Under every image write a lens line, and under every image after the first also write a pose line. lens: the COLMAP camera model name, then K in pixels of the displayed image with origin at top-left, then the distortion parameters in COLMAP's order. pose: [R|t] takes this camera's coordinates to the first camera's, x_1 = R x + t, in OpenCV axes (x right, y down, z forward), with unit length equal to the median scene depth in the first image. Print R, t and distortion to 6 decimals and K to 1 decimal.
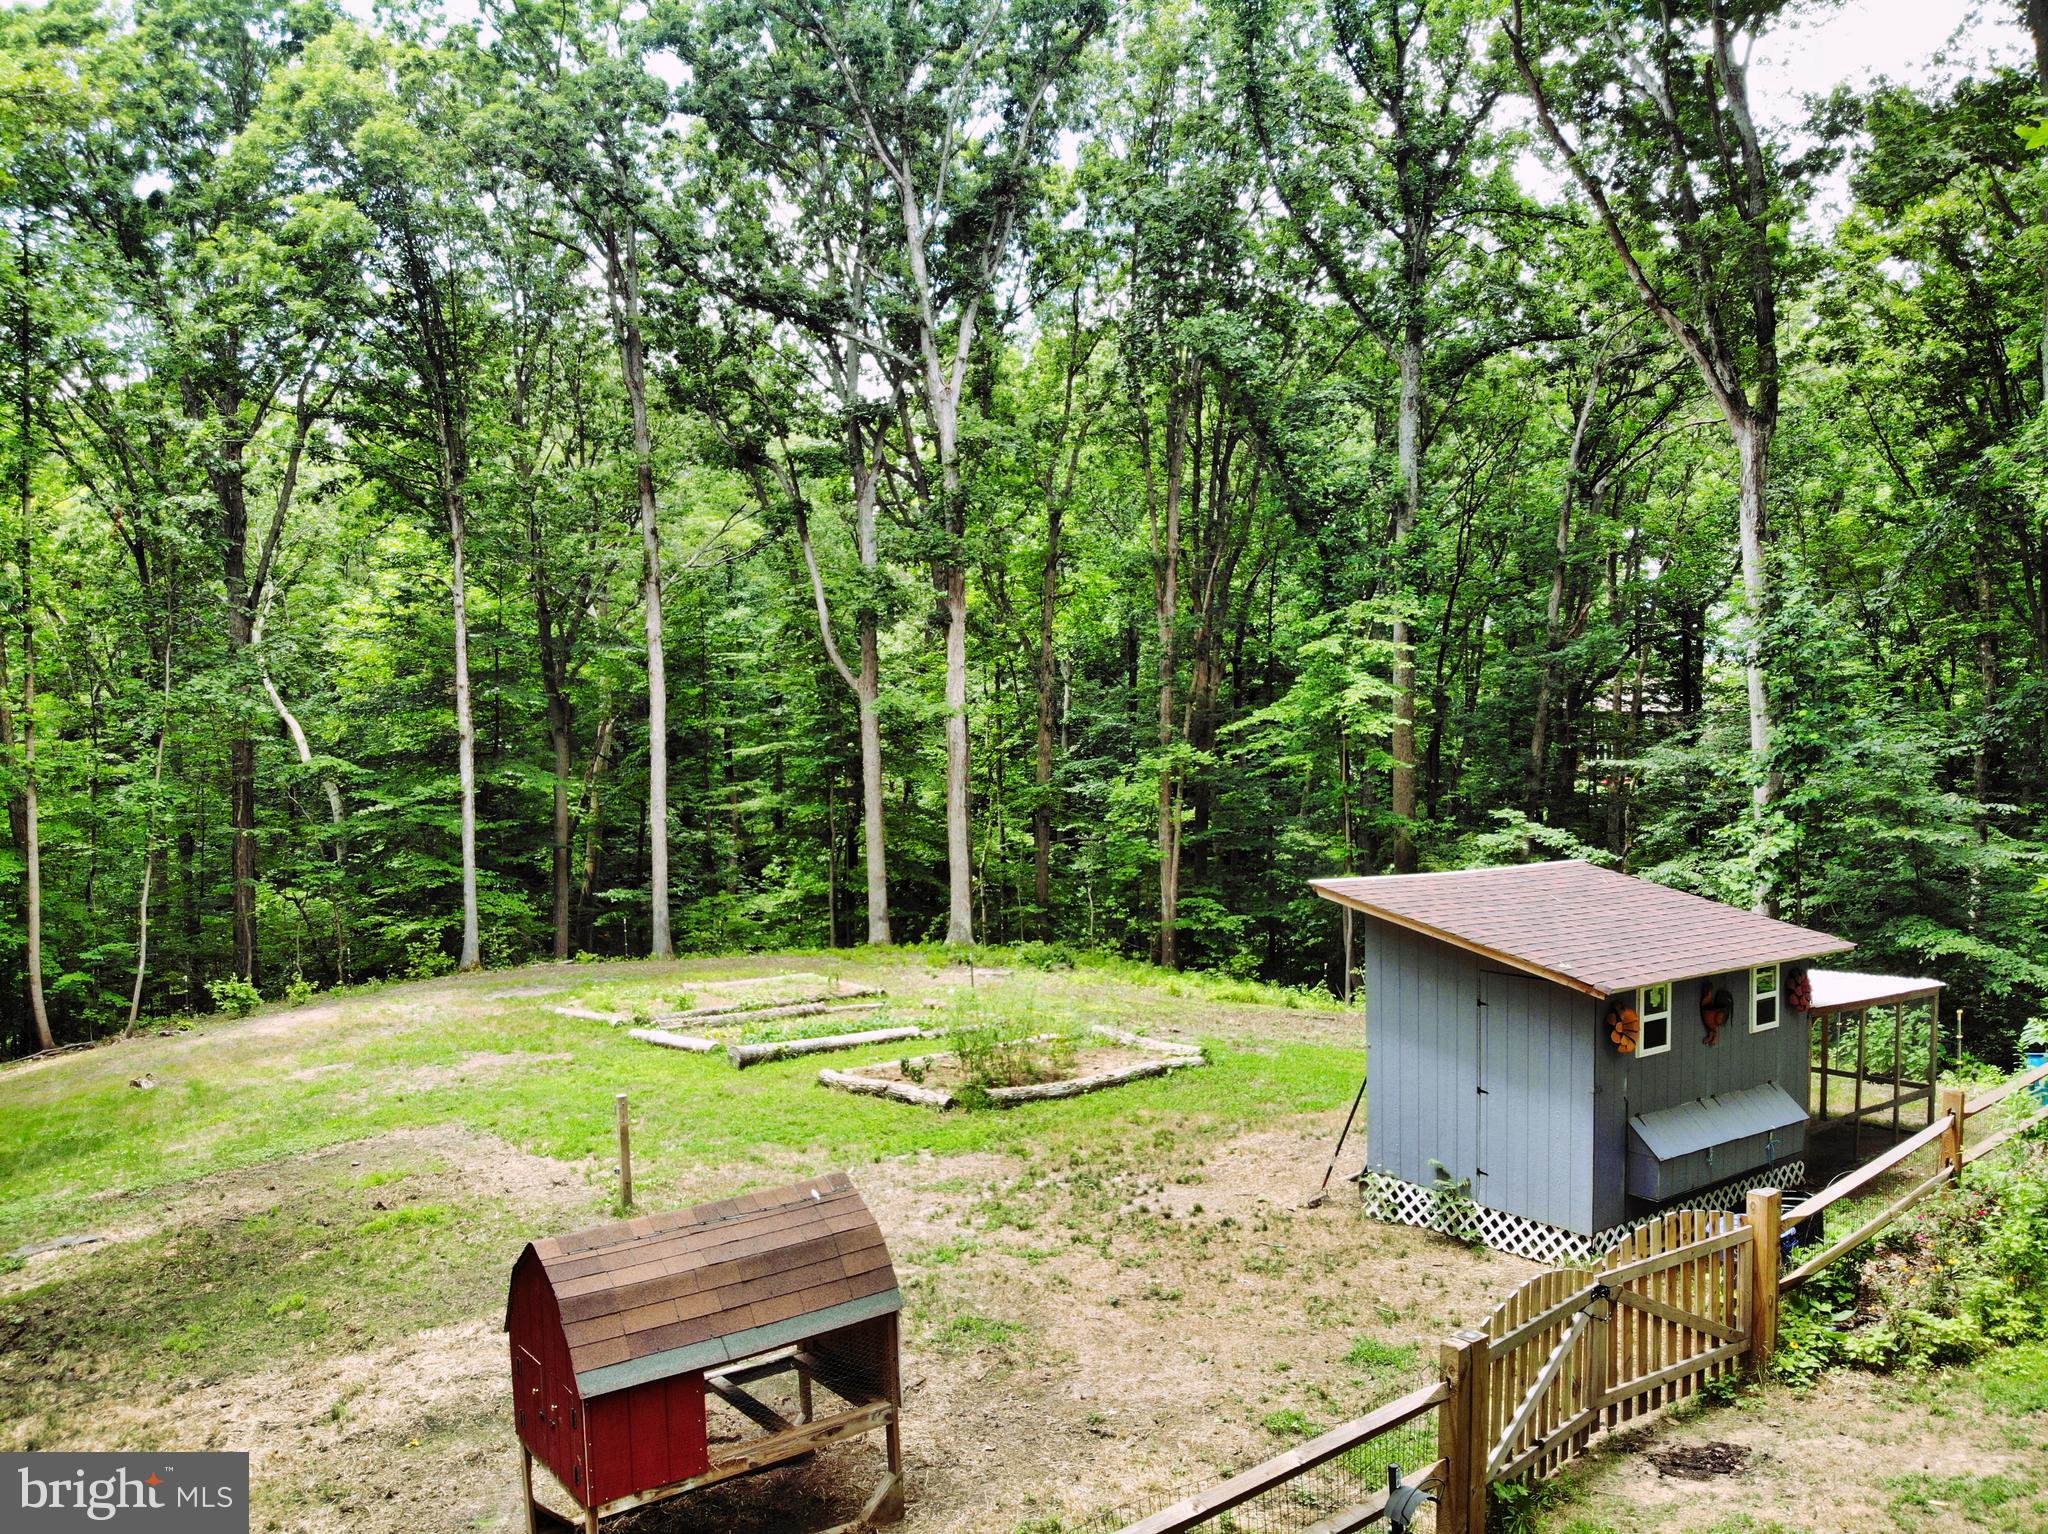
lens RADIAL K [[1436.5, 0, 1024.0], [0, 1436.5, 767.0], [0, 0, 1]] dist [-0.002068, -0.092496]
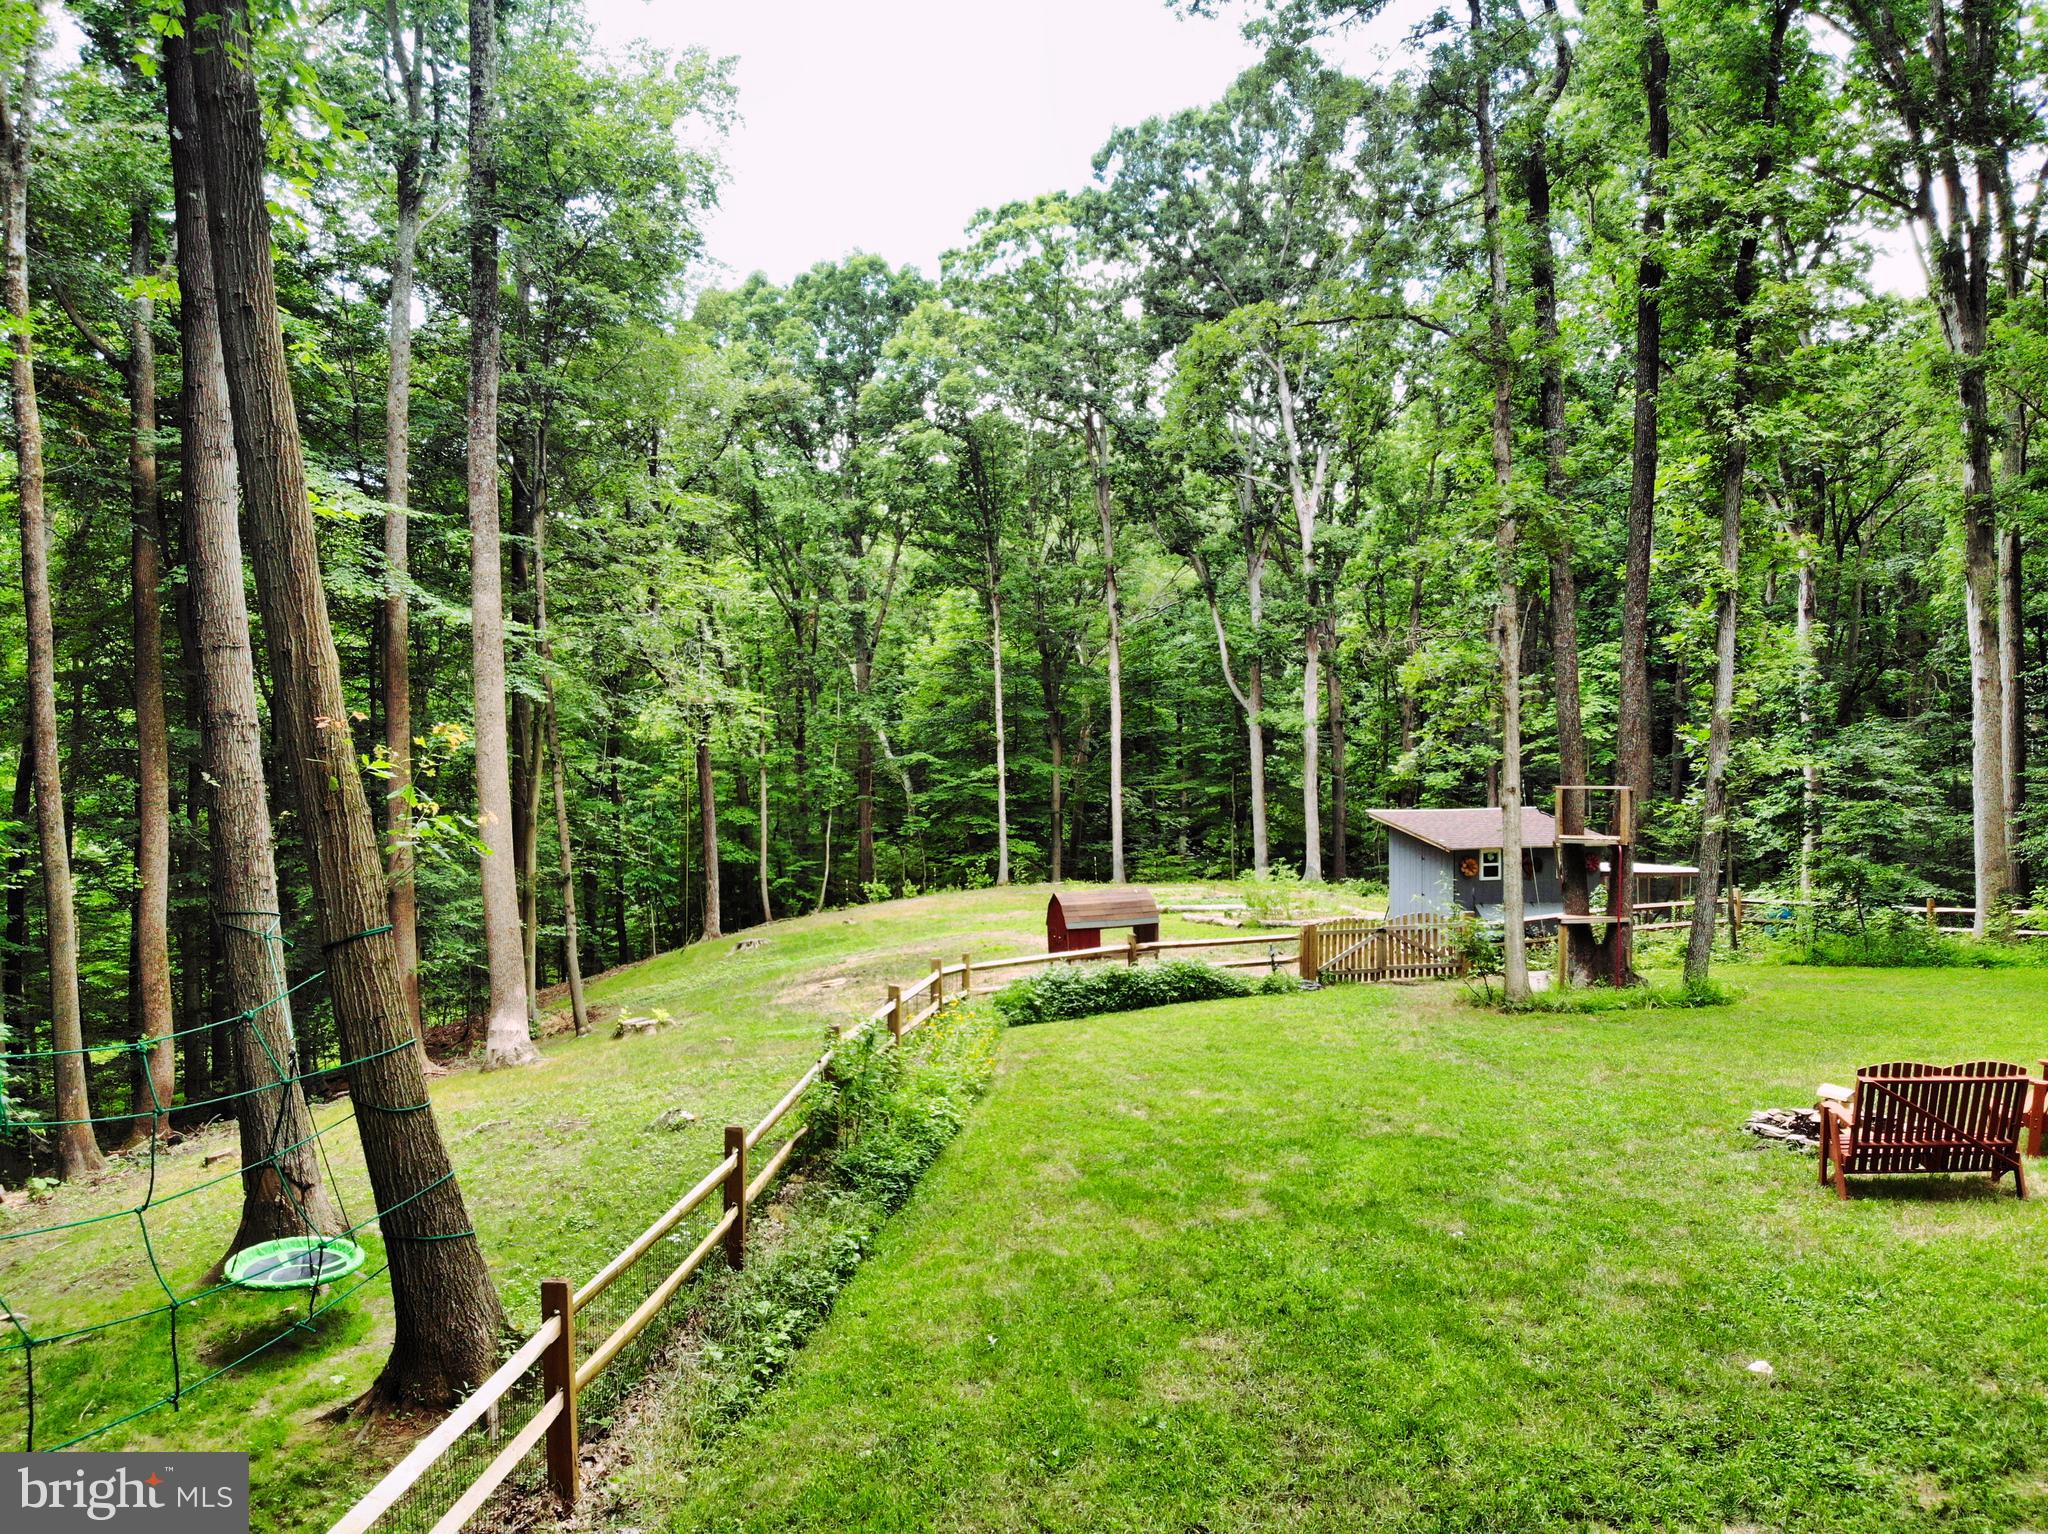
lens RADIAL K [[1431.2, 0, 1024.0], [0, 1431.2, 767.0], [0, 0, 1]] dist [0.000194, 0.000055]
pose [[0.947353, 0.005294, -0.320148, 0.150691], [-0.003585, 0.999976, 0.005929, -0.001691], [0.320172, -0.004469, 0.947349, -0.516380]]
